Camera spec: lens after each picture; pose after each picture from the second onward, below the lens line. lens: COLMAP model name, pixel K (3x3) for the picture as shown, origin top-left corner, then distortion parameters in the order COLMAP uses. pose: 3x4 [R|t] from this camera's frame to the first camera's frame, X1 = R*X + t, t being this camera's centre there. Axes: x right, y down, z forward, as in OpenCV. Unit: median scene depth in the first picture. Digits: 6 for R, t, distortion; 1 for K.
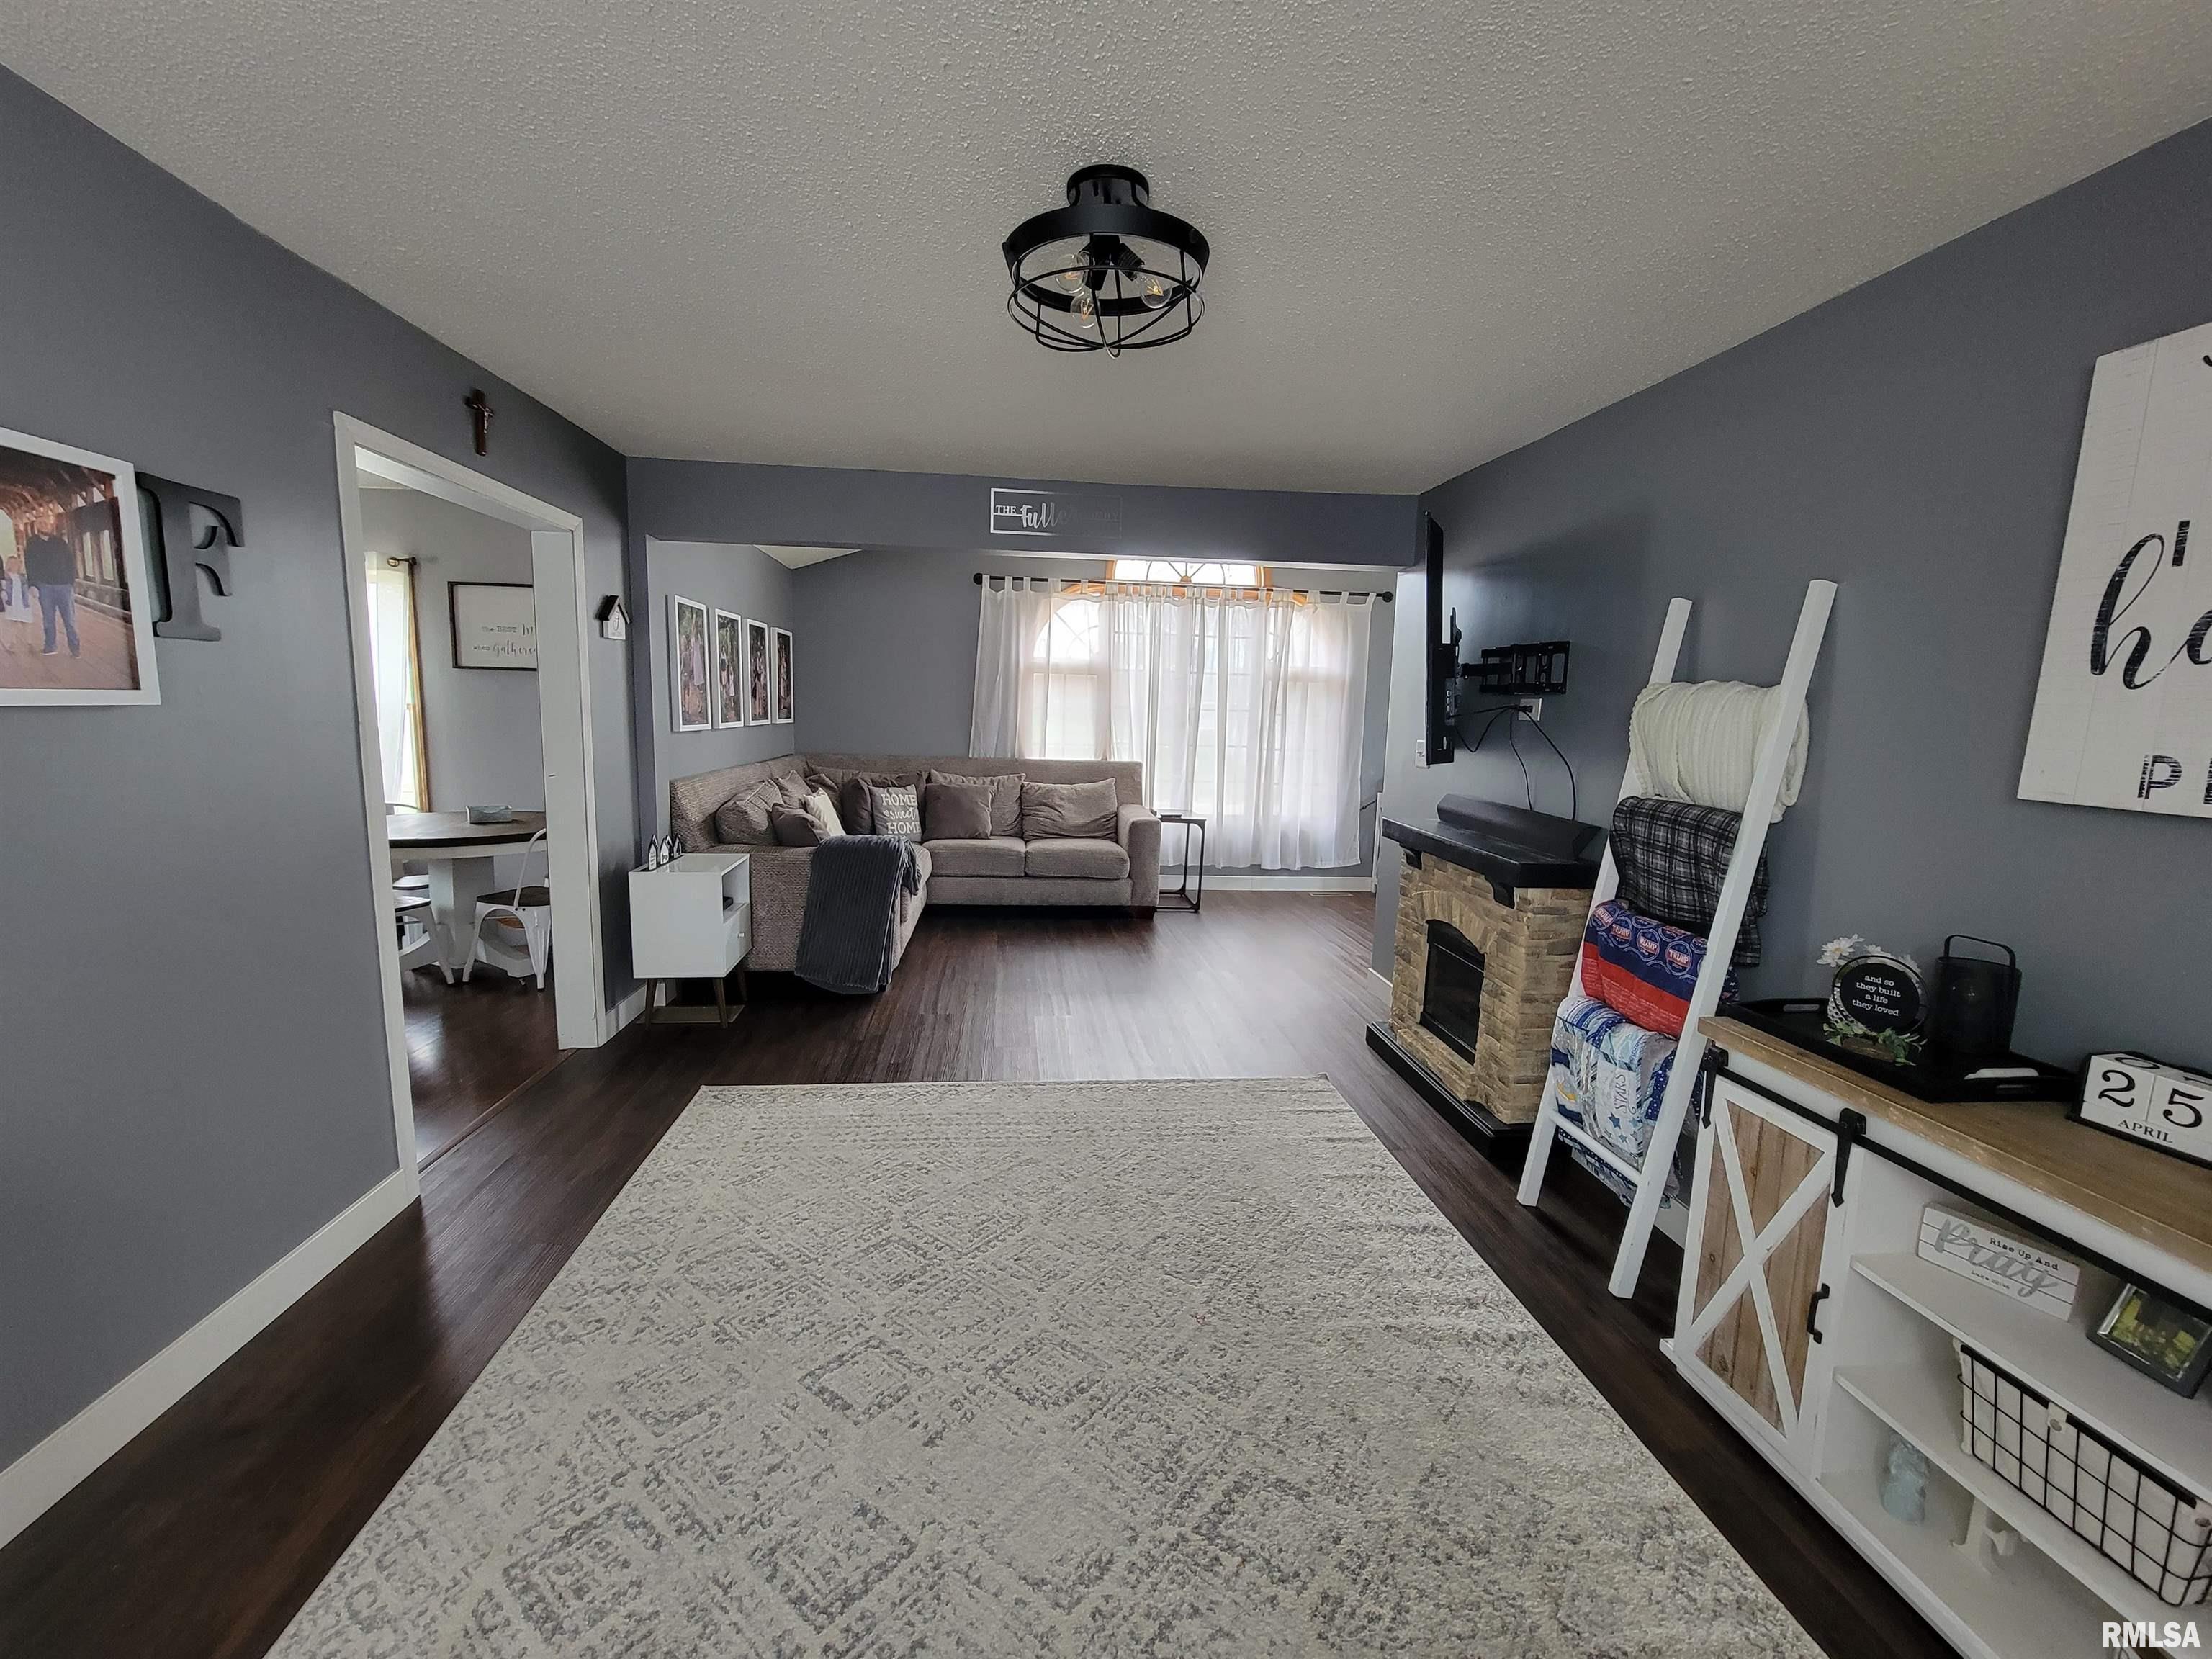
lens RADIAL K [[903.4, 0, 1107.7], [0, 903.4, 818.7], [0, 0, 1]] dist [-0.001792, -0.001137]
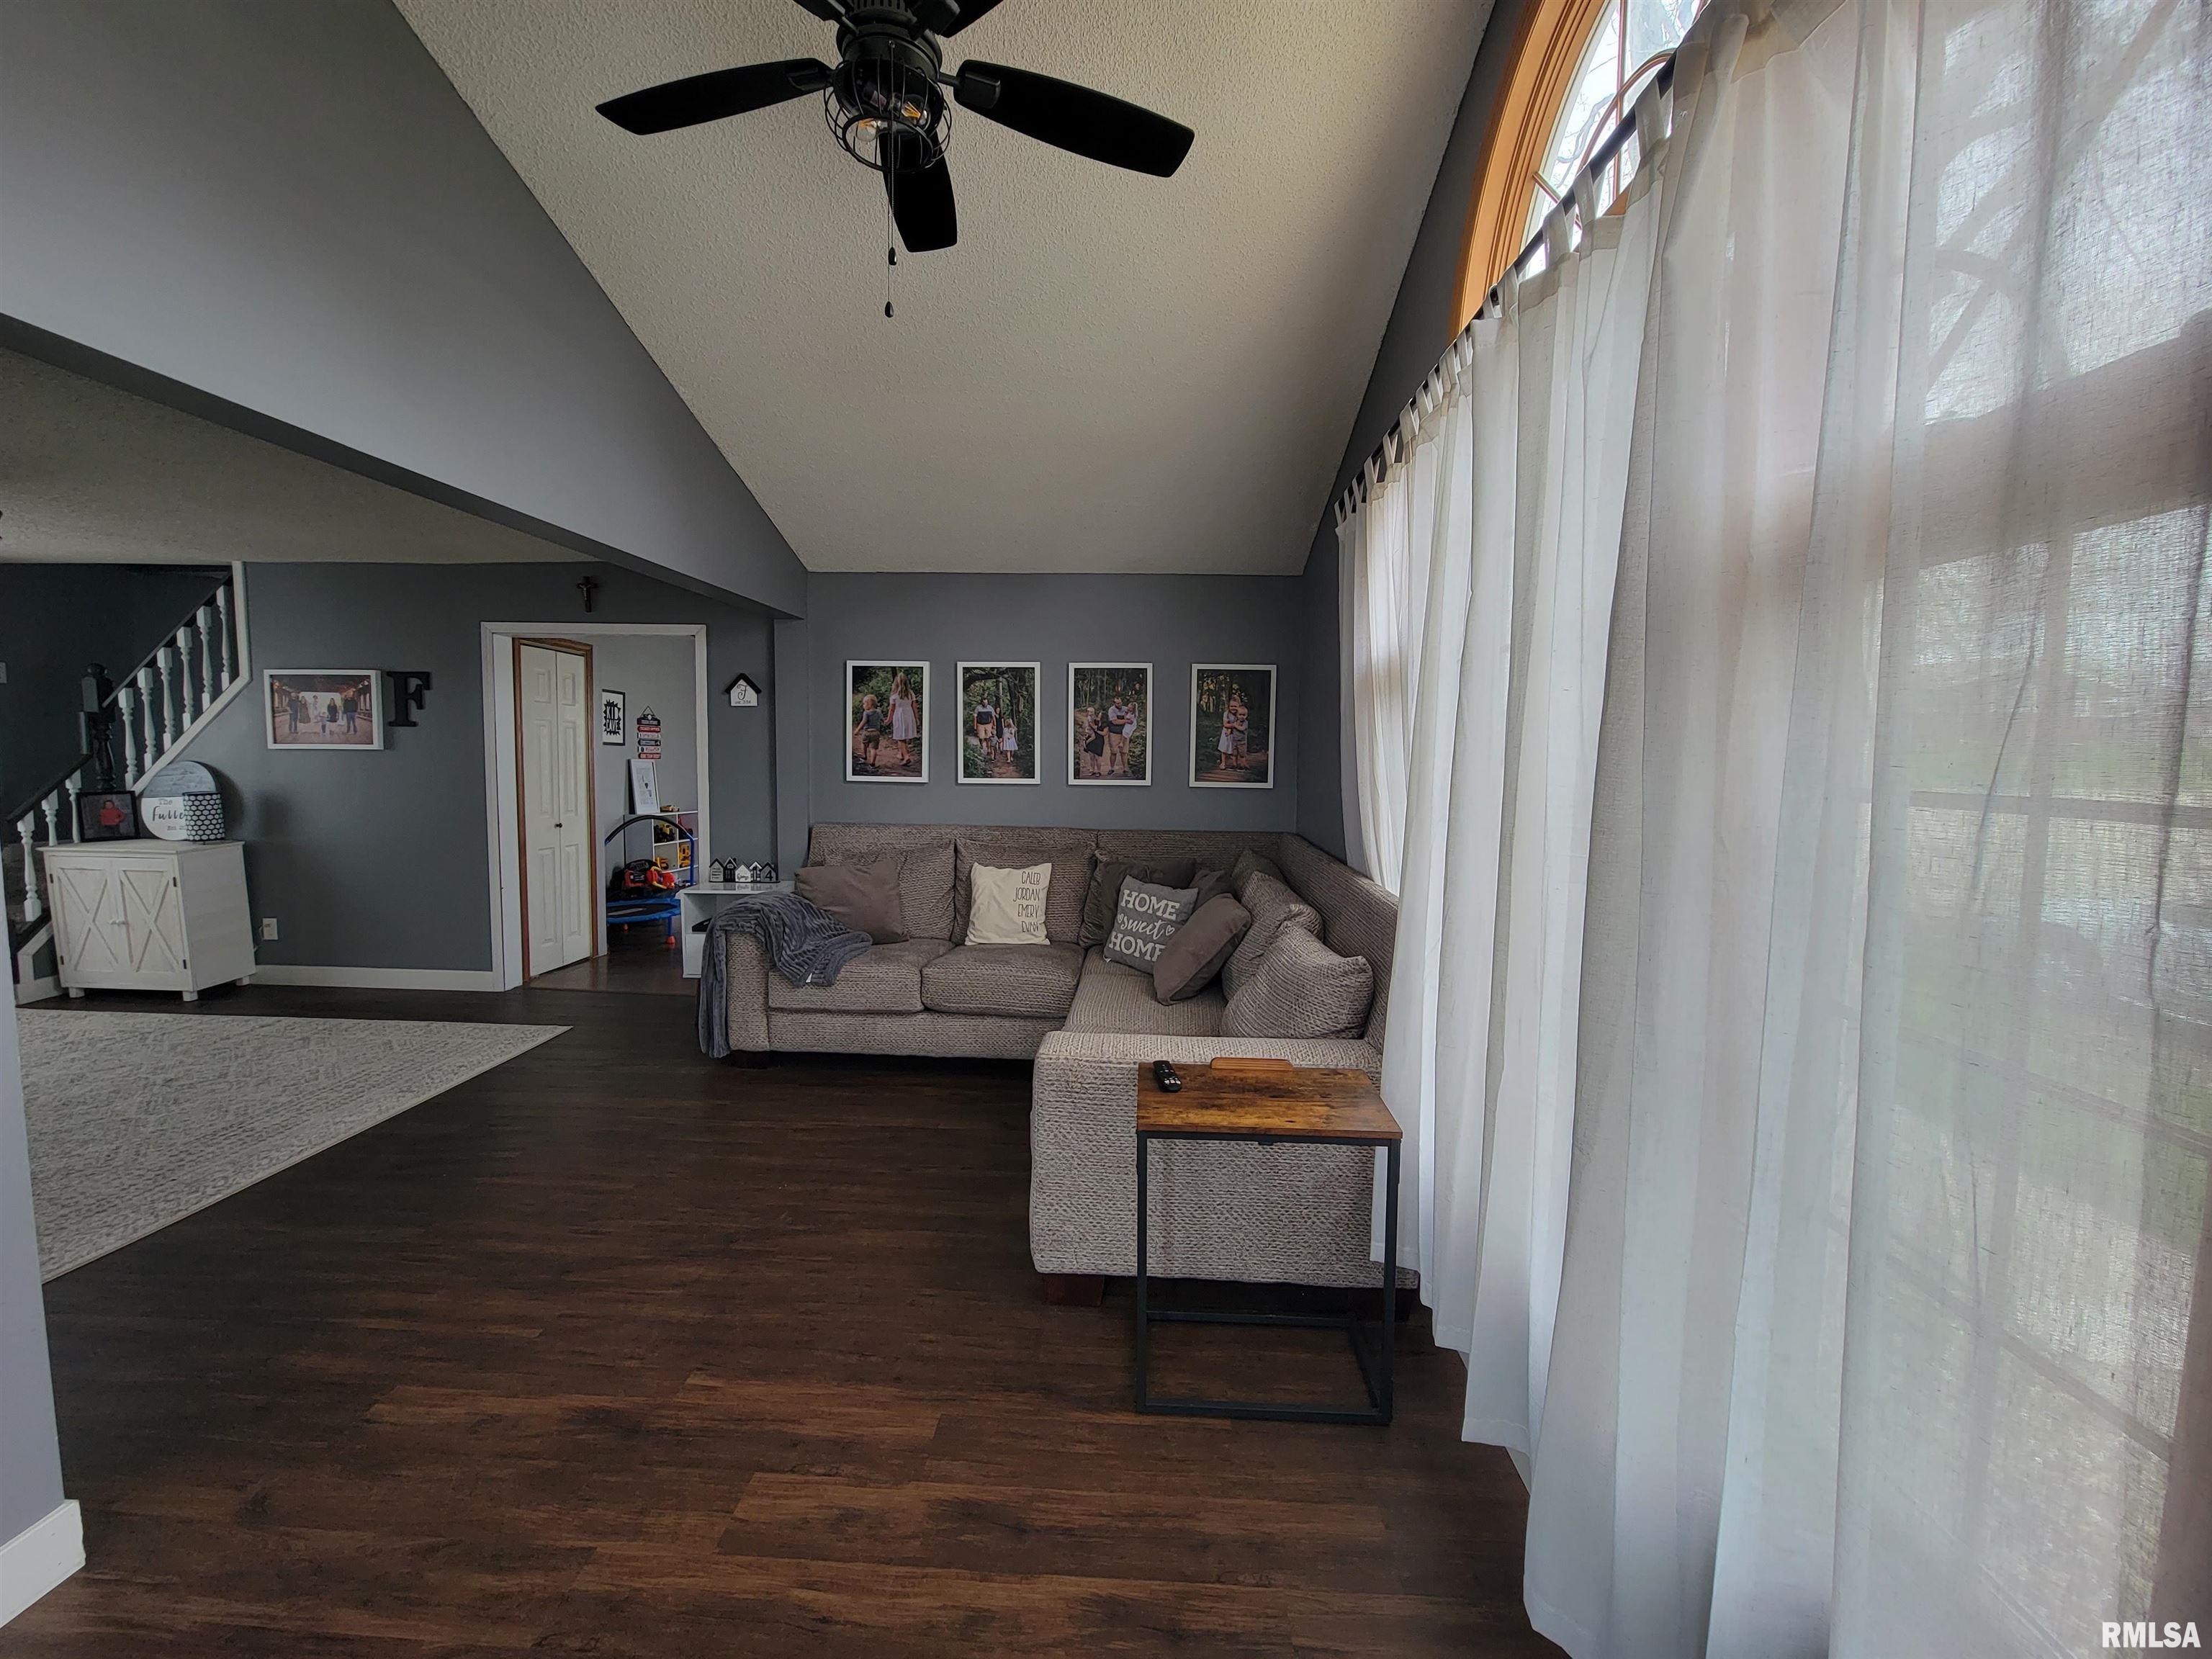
lens RADIAL K [[903.4, 0, 1107.7], [0, 903.4, 818.7], [0, 0, 1]] dist [-0.001792, -0.001137]
pose [[-0.137519, 0.044763, -0.989487, 1.622019], [-0.144462, 0.987390, 0.064746, -0.460883], [0.979908, 0.151847, -0.129318, 3.940055]]
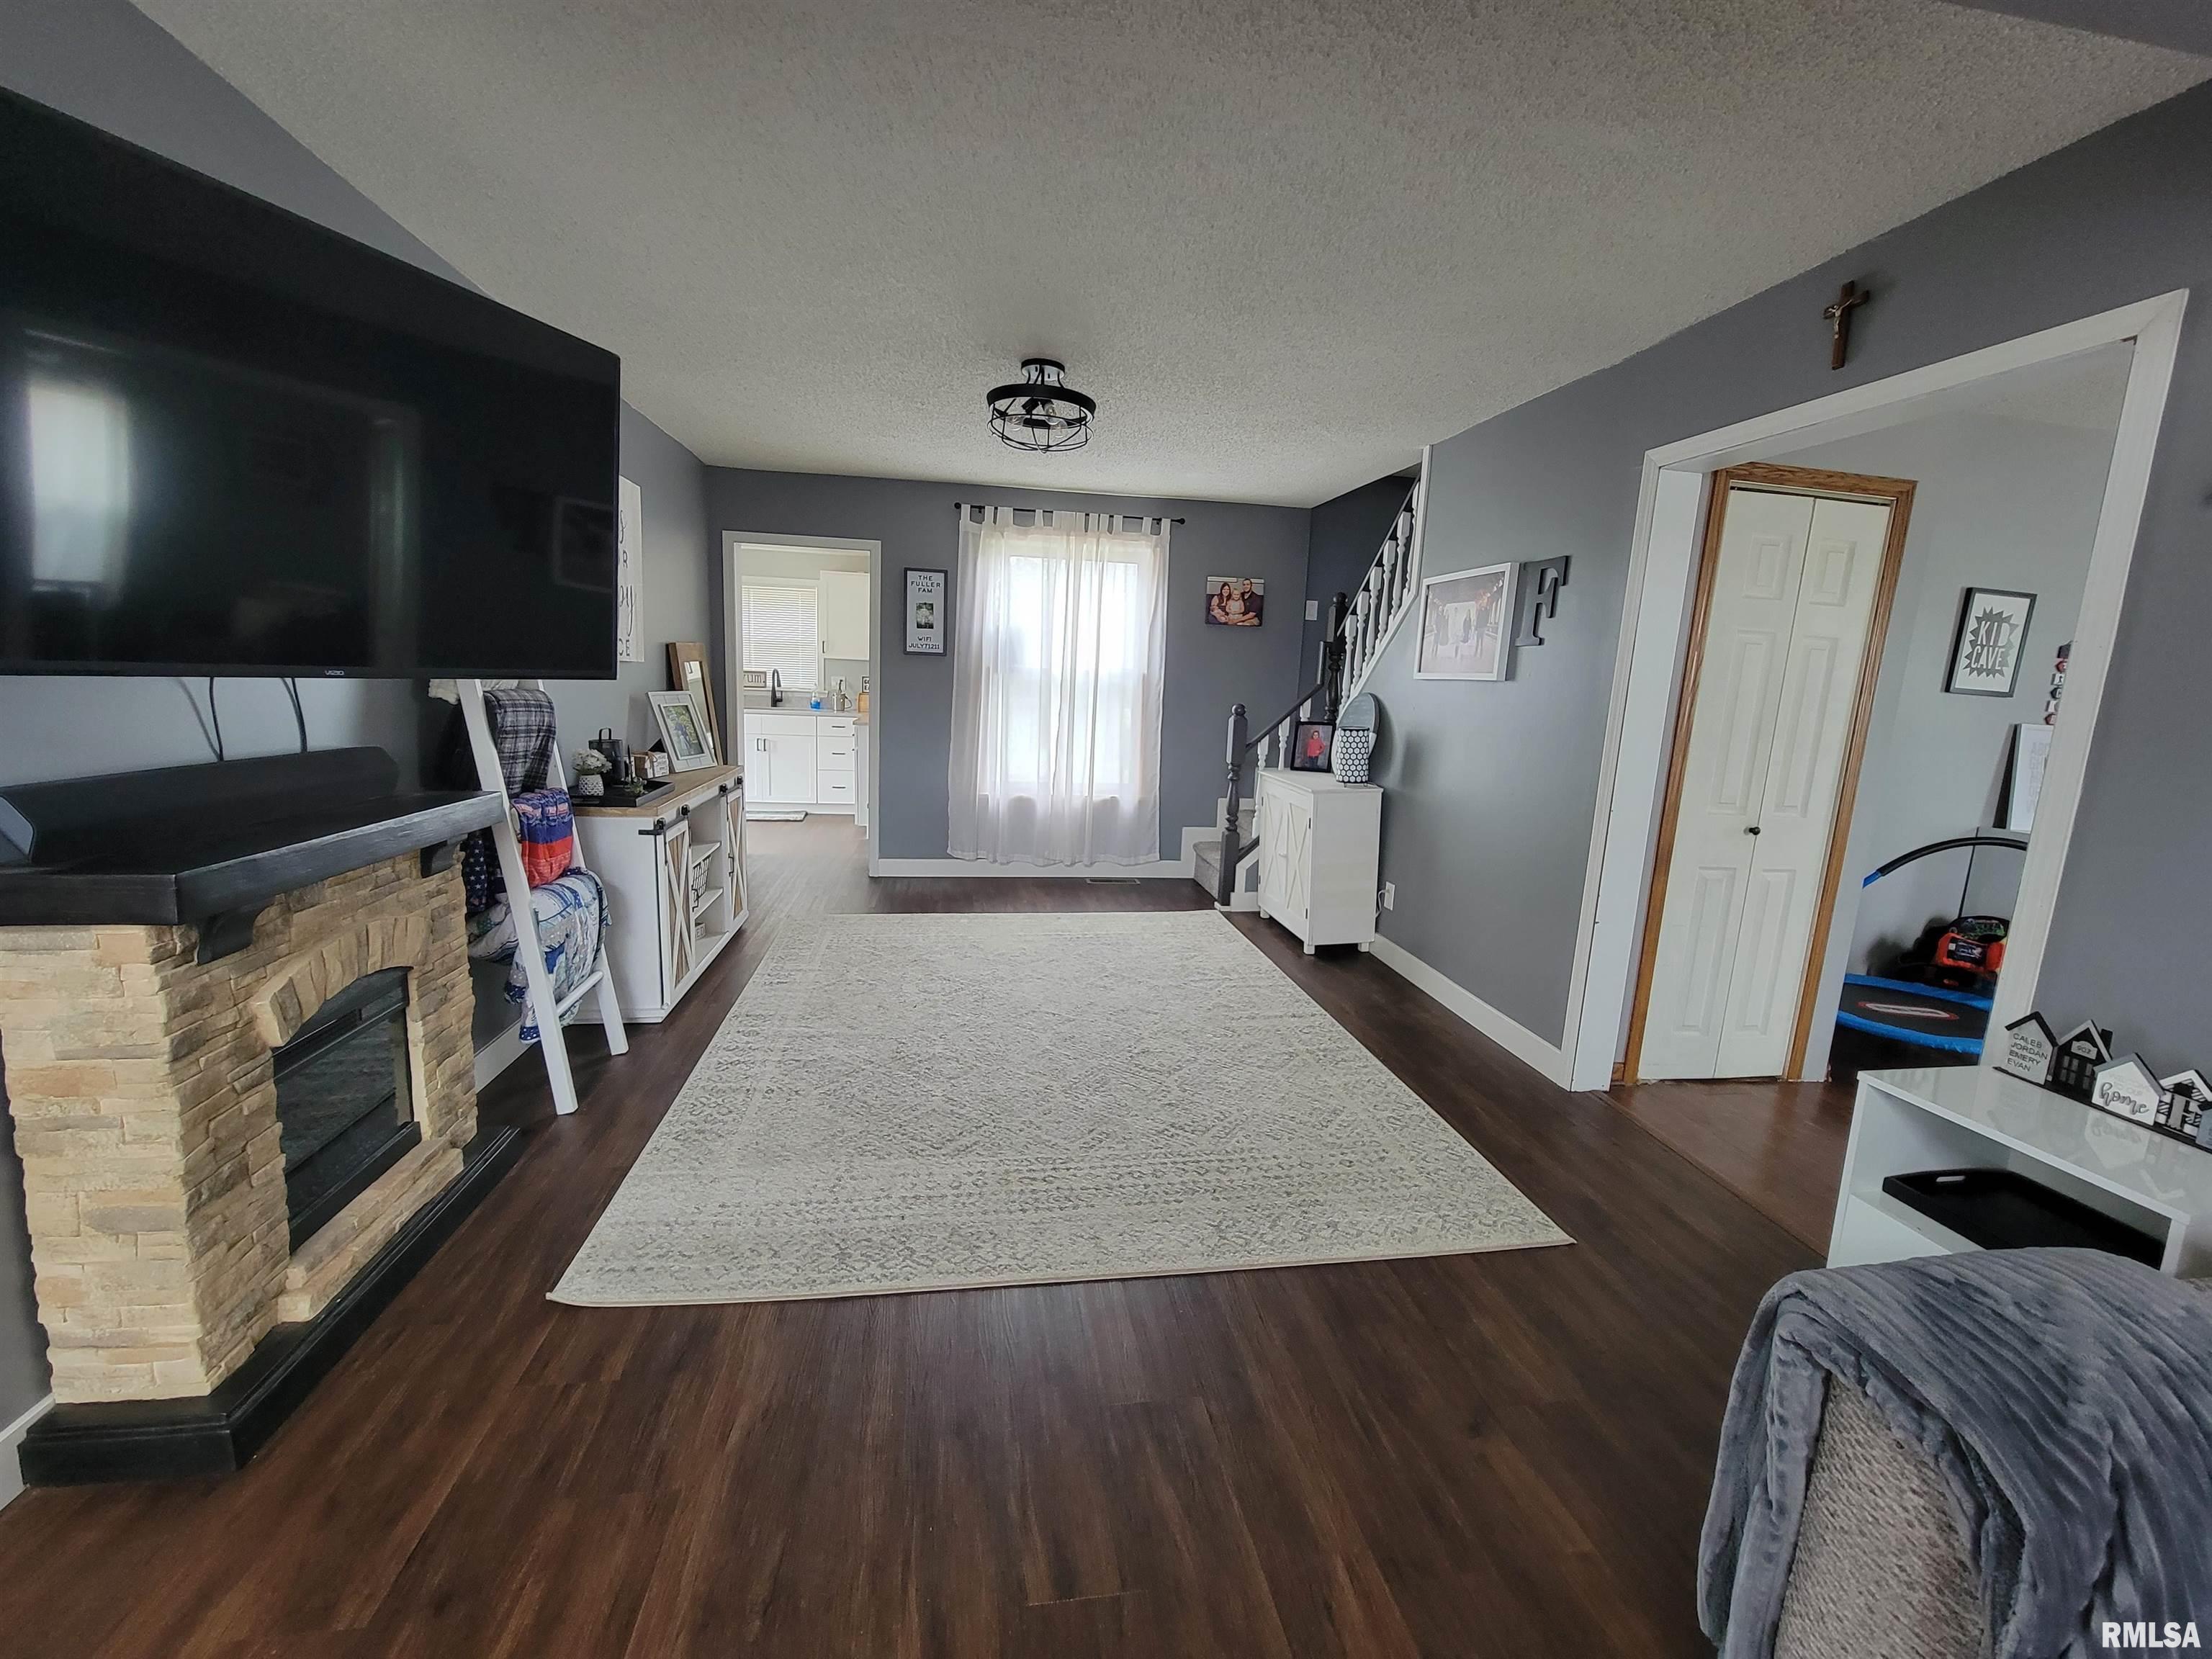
lens RADIAL K [[903.4, 0, 1107.7], [0, 903.4, 818.7], [0, 0, 1]] dist [-0.001792, -0.001137]
pose [[-0.995026, -0.062391, -0.077656, -0.048999], [-0.082008, 0.955597, 0.283035, -0.348498], [0.056550, 0.287996, -0.955960, 3.130143]]
